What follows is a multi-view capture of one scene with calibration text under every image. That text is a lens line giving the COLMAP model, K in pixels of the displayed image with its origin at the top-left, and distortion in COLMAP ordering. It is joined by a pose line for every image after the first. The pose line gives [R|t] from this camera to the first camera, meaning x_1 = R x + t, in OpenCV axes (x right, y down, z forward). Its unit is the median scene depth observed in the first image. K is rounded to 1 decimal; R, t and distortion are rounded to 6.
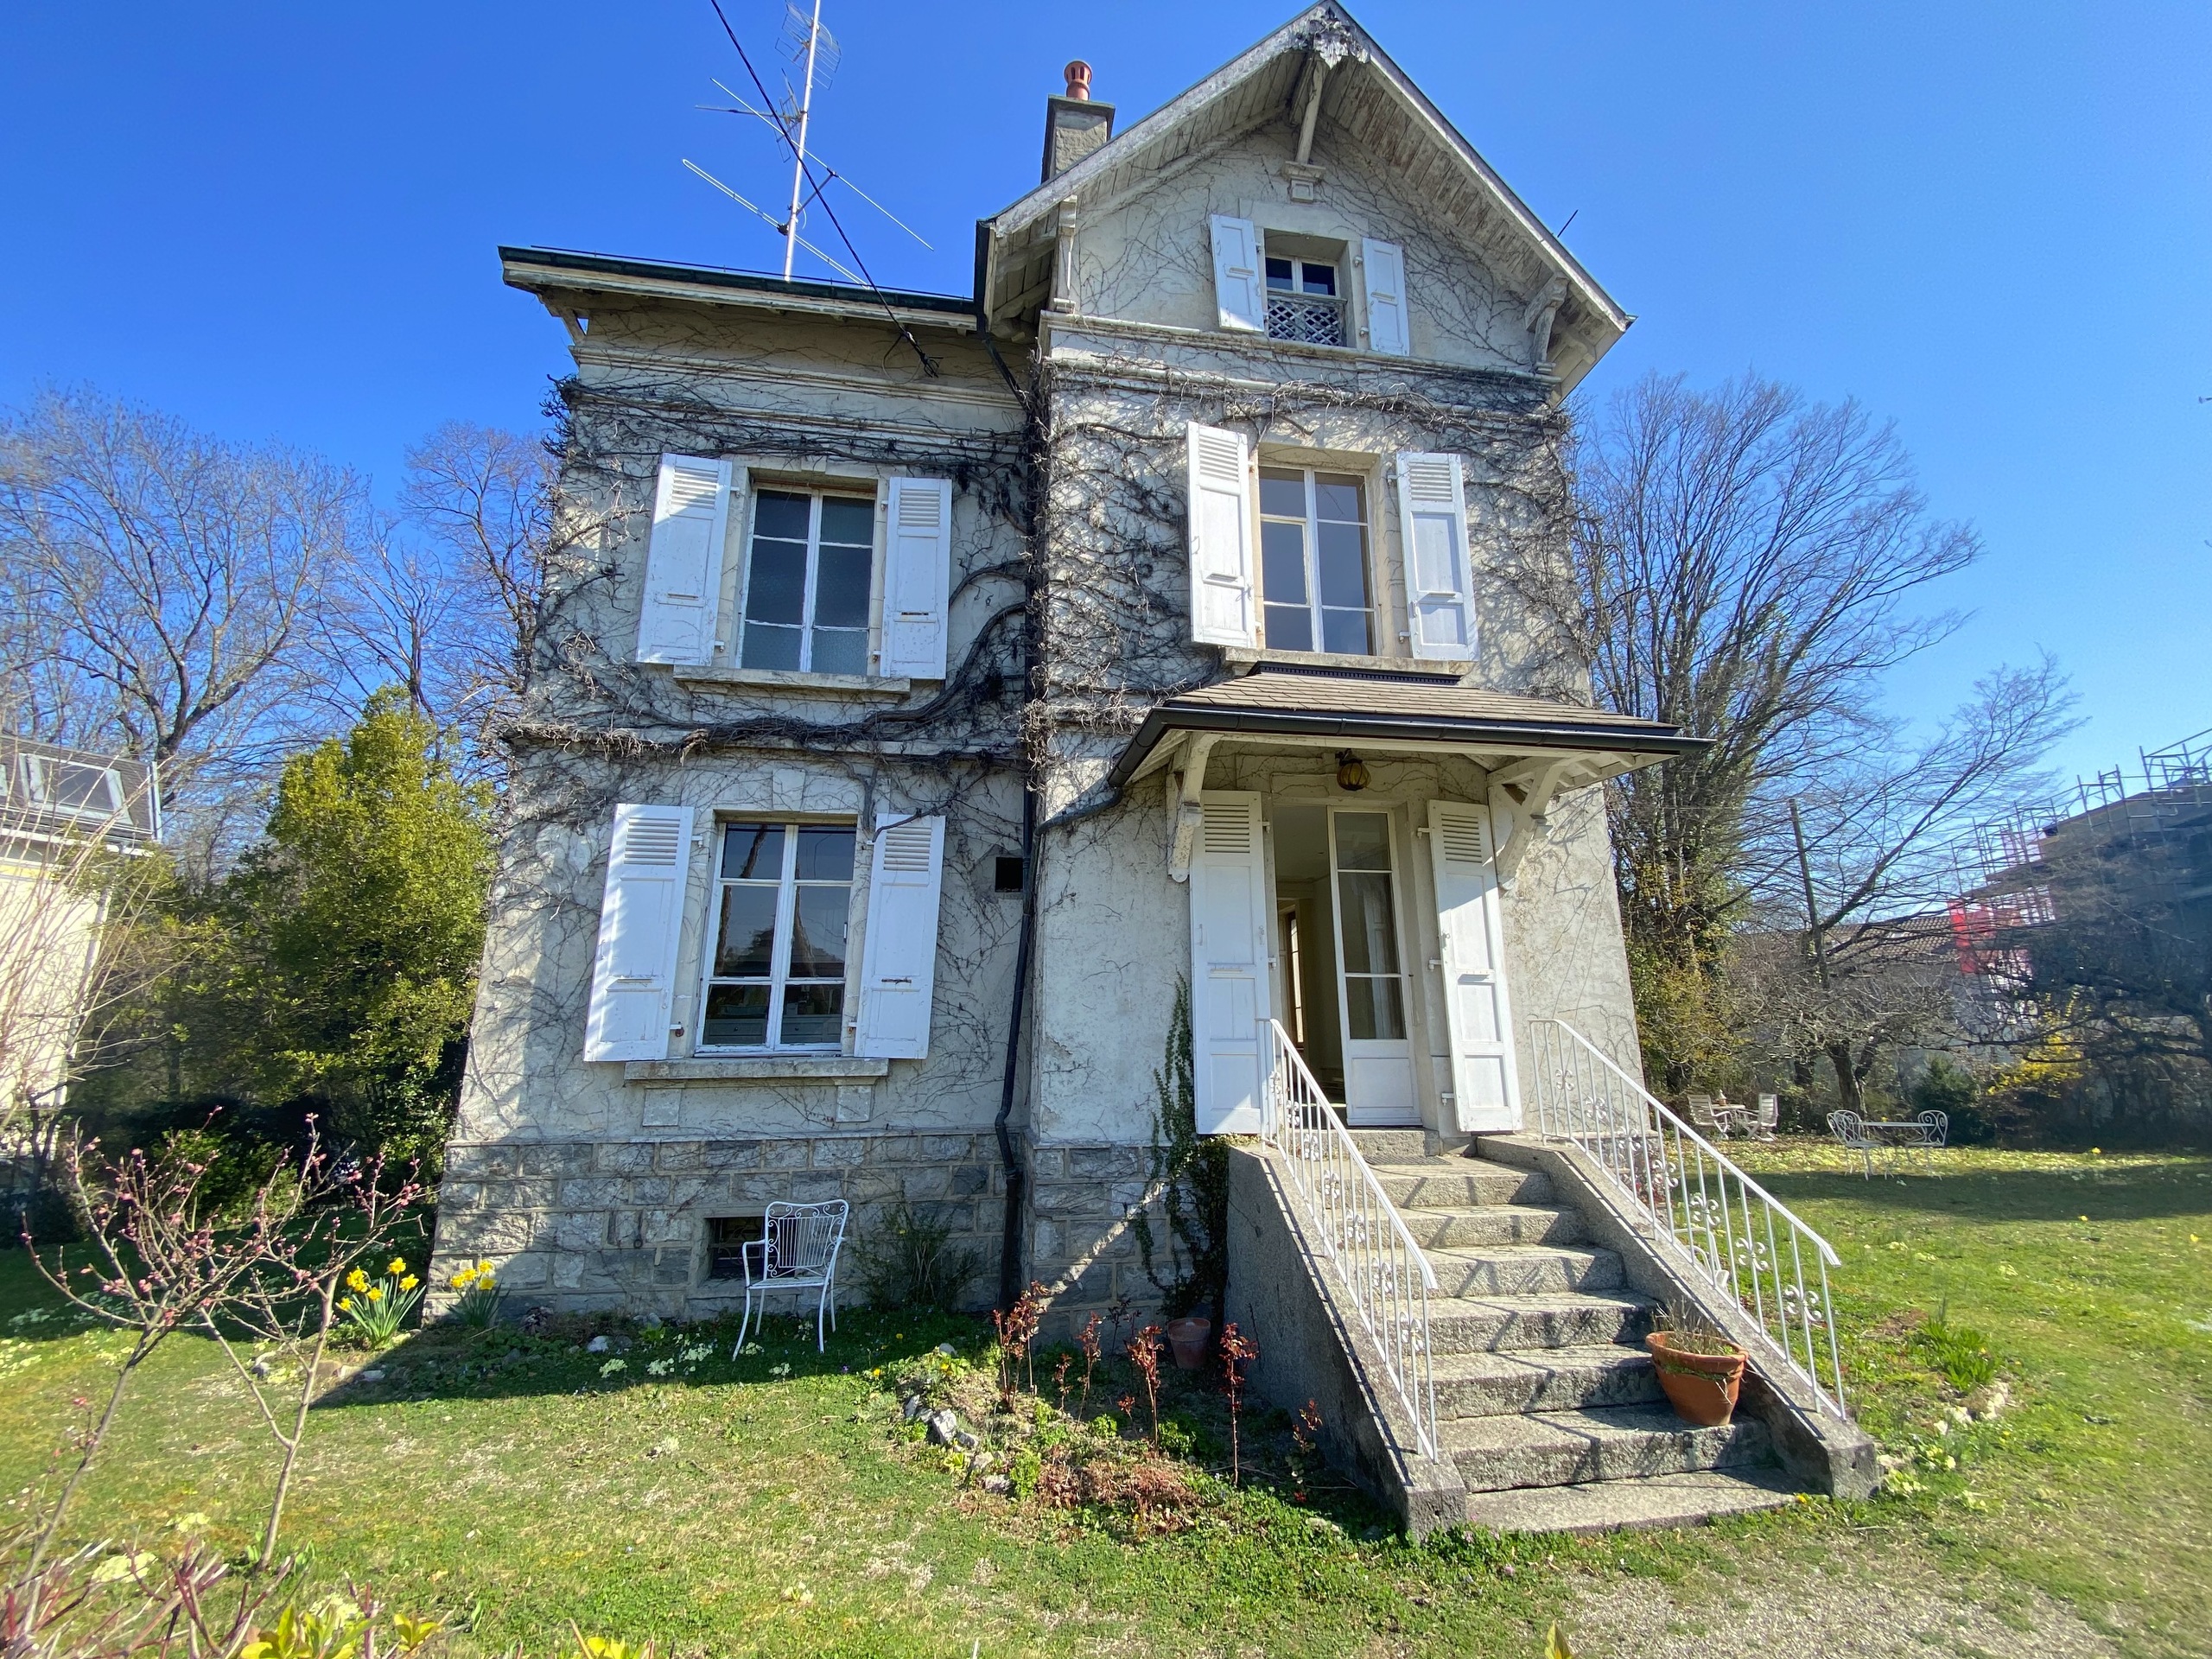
lens RADIAL K [[883.7, 0, 1110.4], [0, 883.7, 826.8], [0, 0, 1]] dist [0.001827, 0.000026]
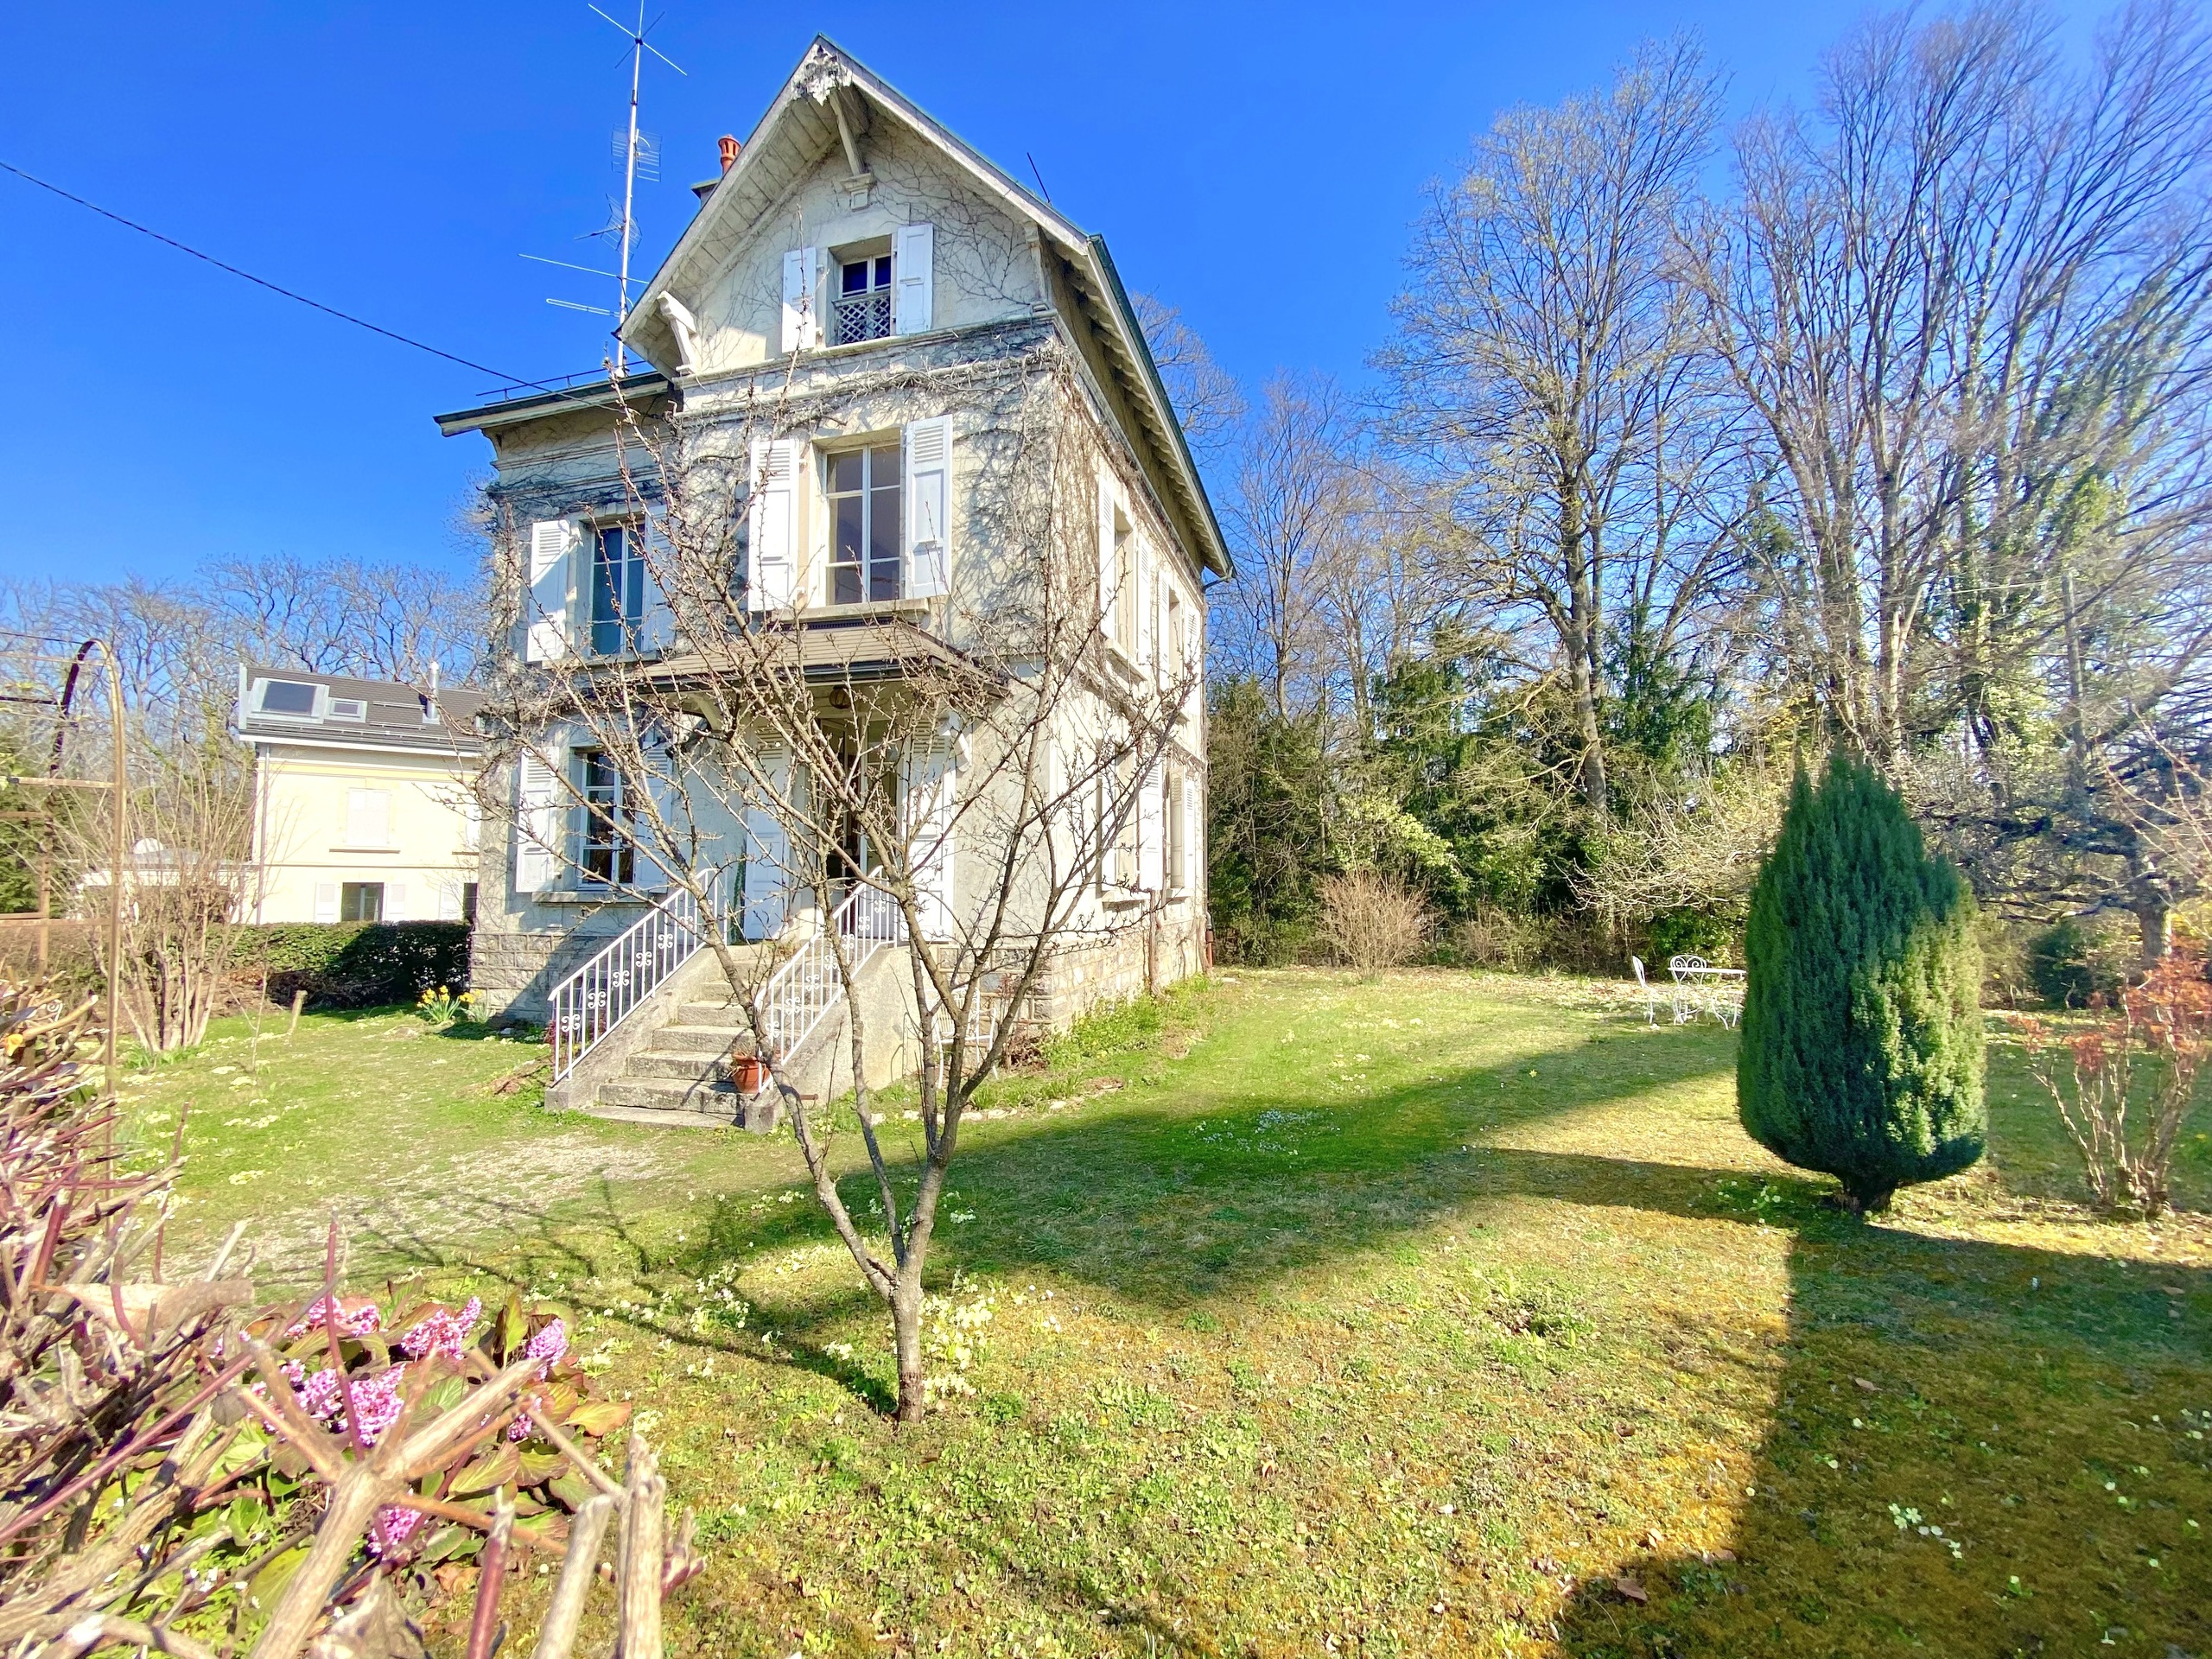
lens RADIAL K [[883.7, 0, 1101.6], [0, 883.7, 829.5], [0, 0, 1]] dist [0.001827, 0.000026]
pose [[0.906777, -0.022666, -0.421001, 1.069276], [0.091835, 0.985196, 0.144757, -0.014258], [0.411488, -0.169925, 0.895435, -0.100052]]
